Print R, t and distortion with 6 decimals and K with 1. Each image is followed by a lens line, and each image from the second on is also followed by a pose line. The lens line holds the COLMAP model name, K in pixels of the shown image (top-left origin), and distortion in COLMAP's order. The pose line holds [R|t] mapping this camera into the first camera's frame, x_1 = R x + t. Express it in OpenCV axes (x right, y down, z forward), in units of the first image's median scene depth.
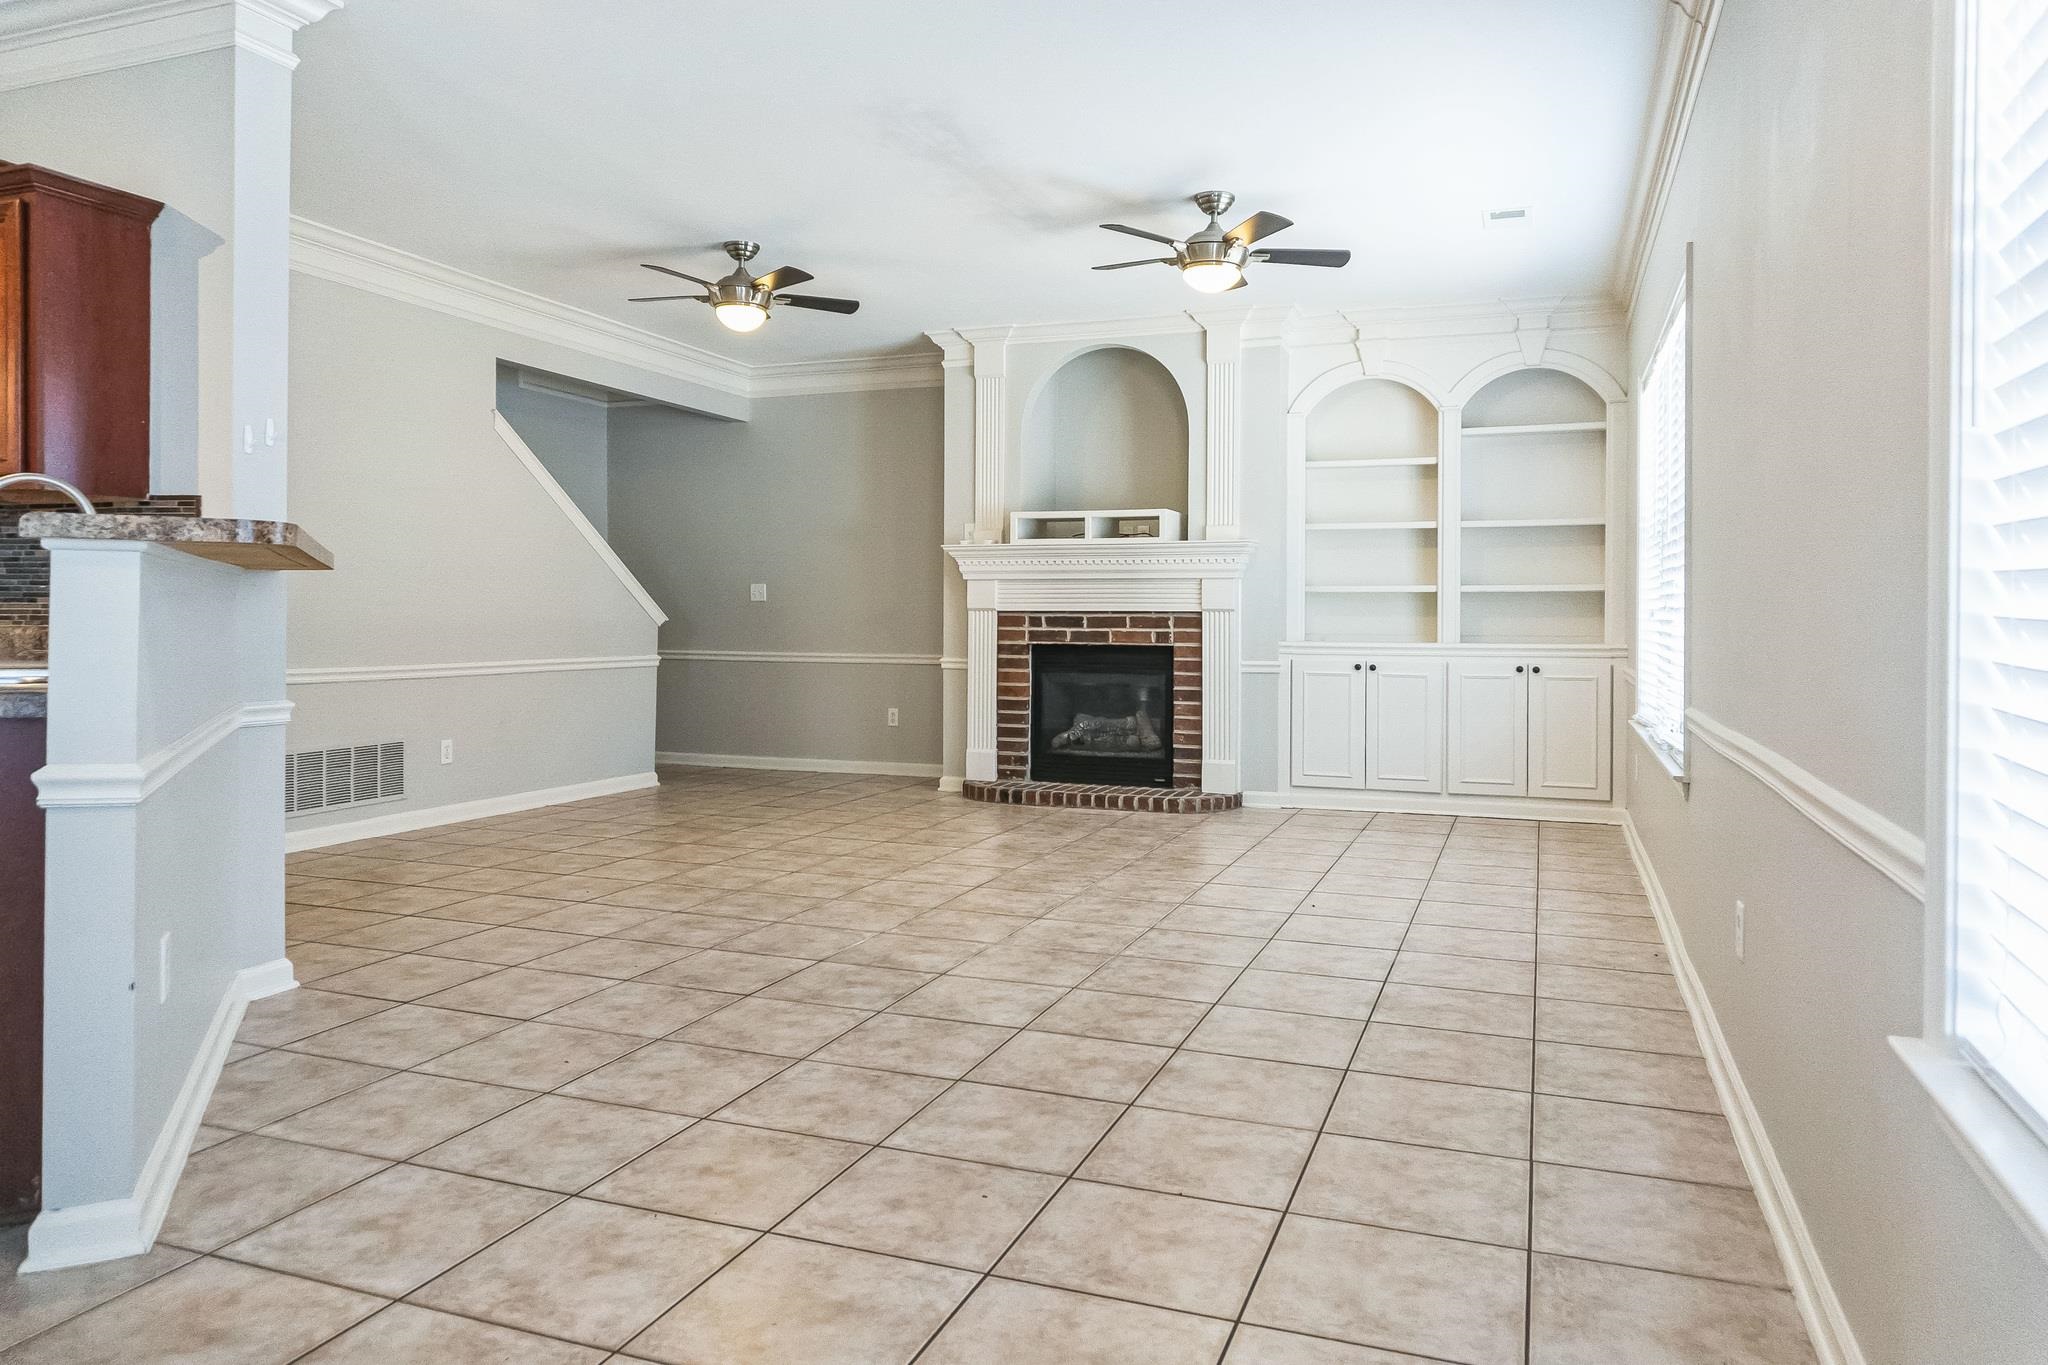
lens RADIAL K [[1362.2, 0, 1025.4], [0, 1362.2, 623.7], [0, 0, 1]] dist [-0.003218, -0.001086]
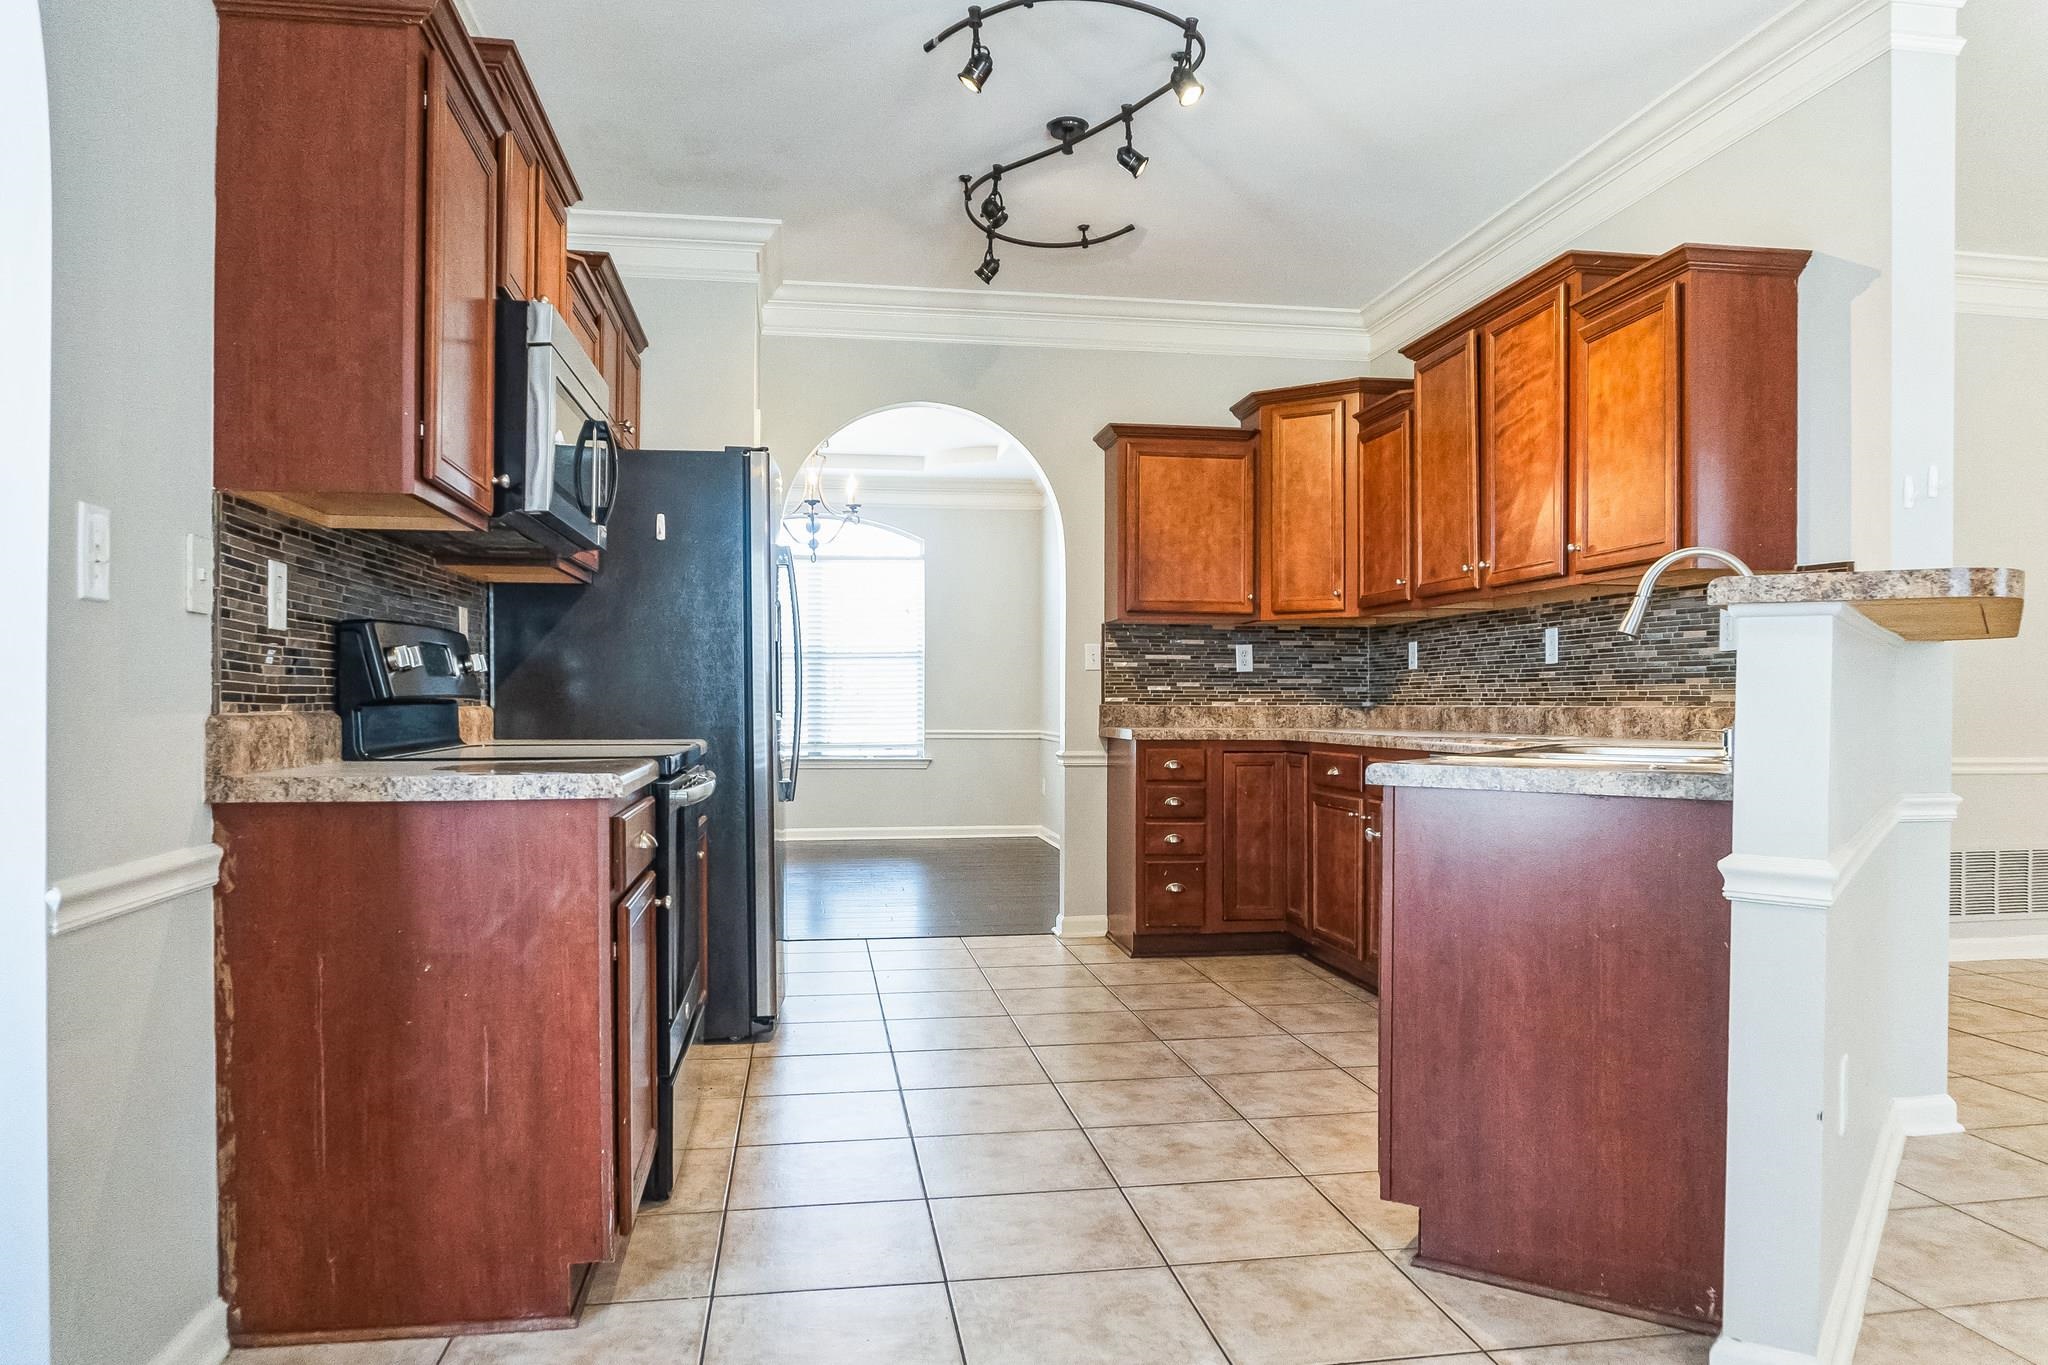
lens RADIAL K [[1395.4, 0, 1034.4], [0, 1395.4, 727.9], [0, 0, 1]] dist [-0.006919, -0.000344]
pose [[0.500899, 0.011457, -0.865430, -0.054448], [-0.000304, 0.999915, 0.013061, 0.002862], [0.865506, -0.006280, 0.500860, 0.046634]]
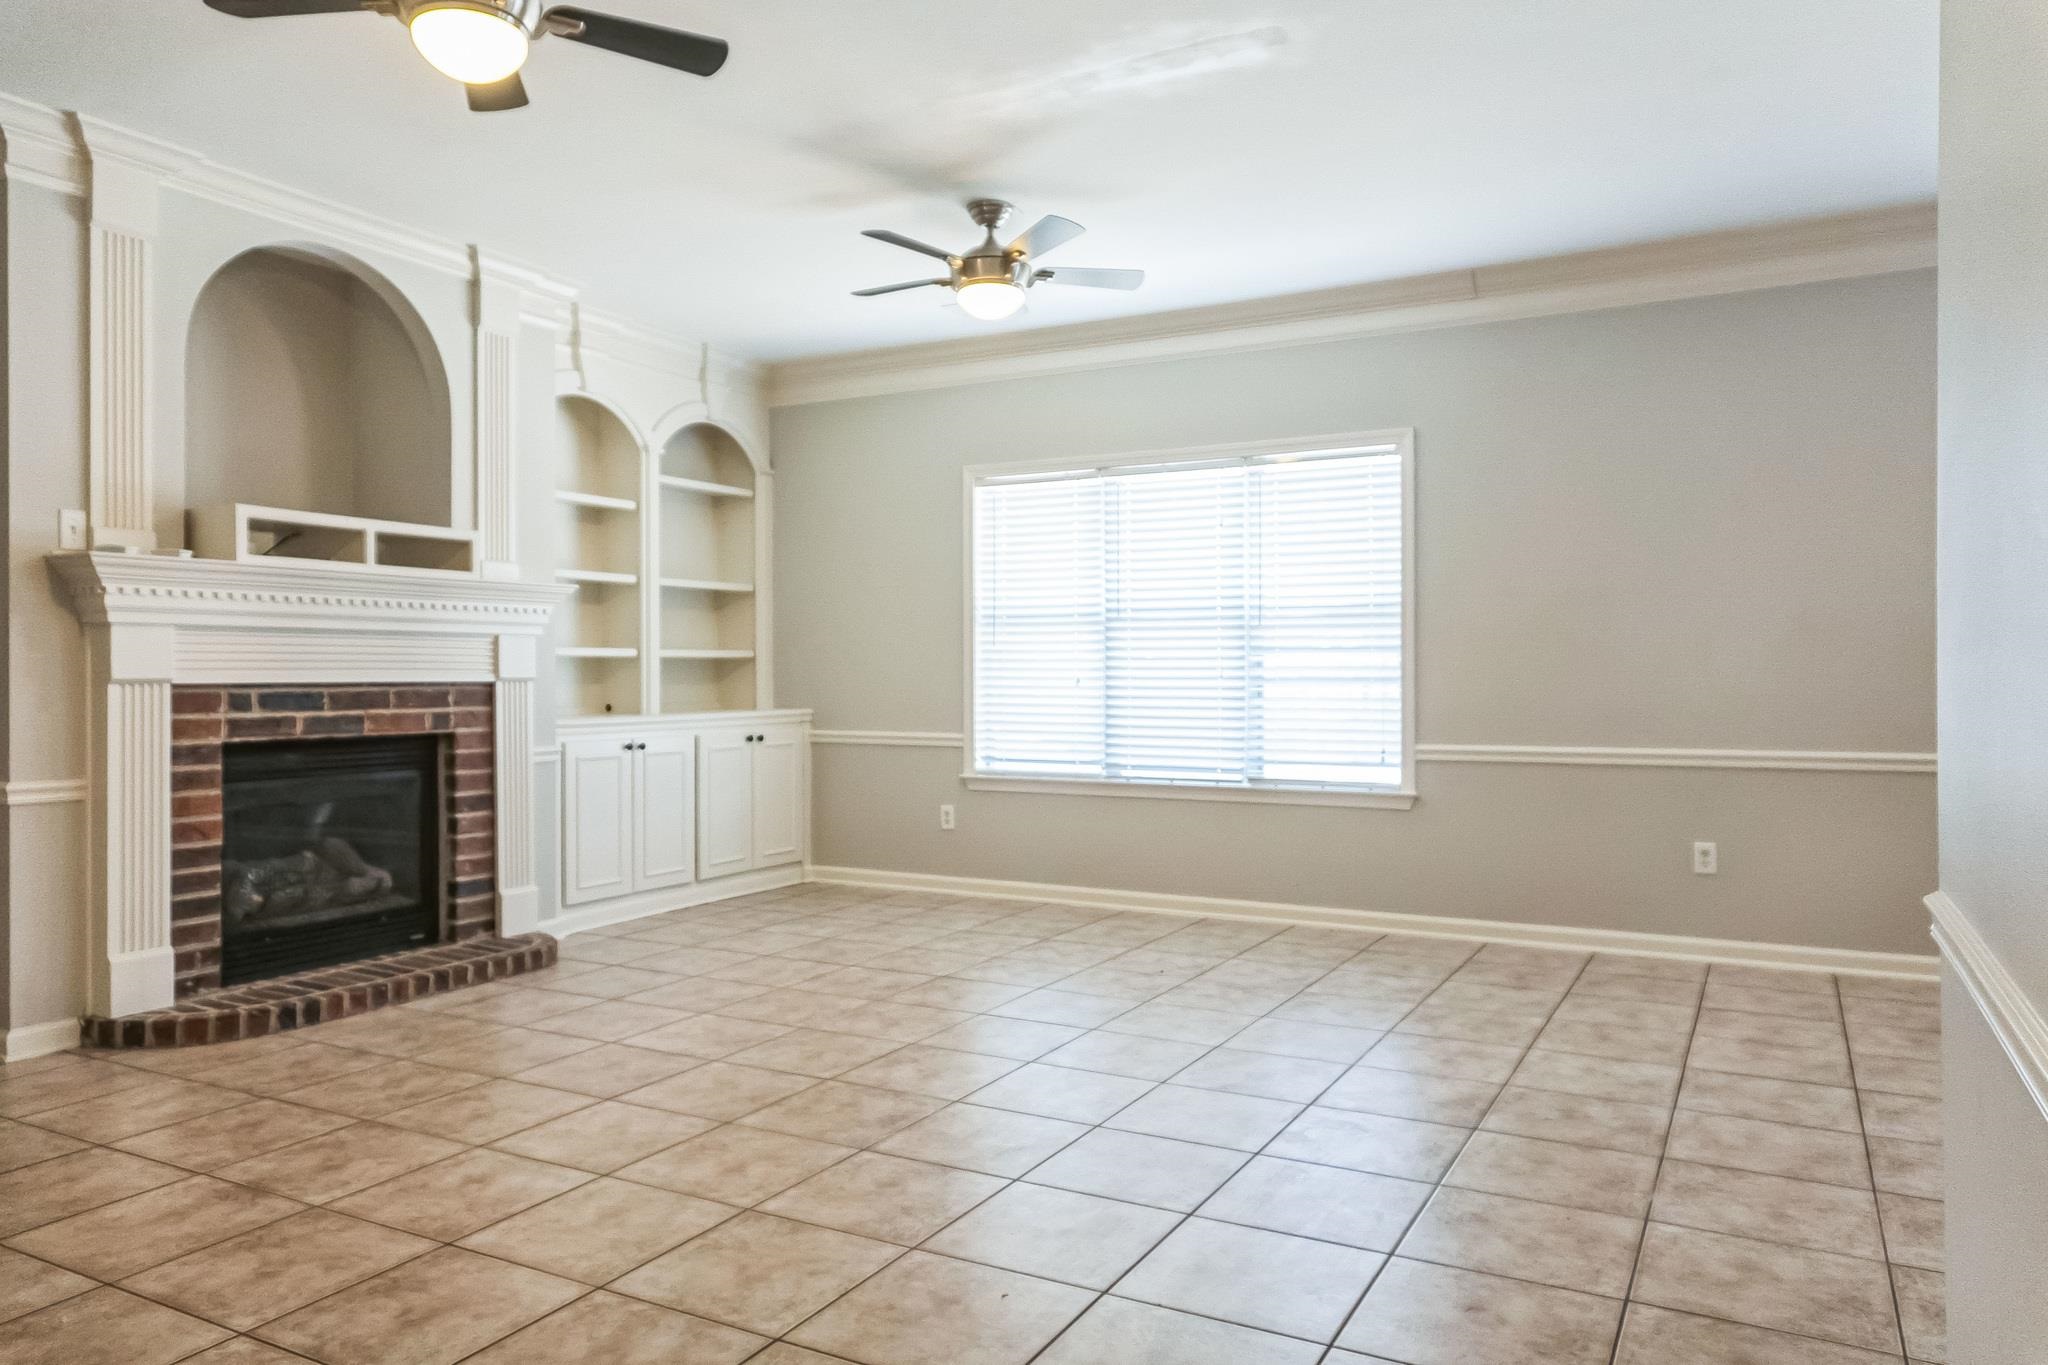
lens RADIAL K [[1362.4, 0, 1024.0], [0, 1362.4, 682.5], [0, 0, 1]] dist [0.005567, -0.000123]
pose [[0.136735, -0.009452, 0.990563, -0.529772], [0.011300, 0.999904, 0.007982, -0.010979], [-0.990543, 0.010102, 0.136828, 0.630222]]
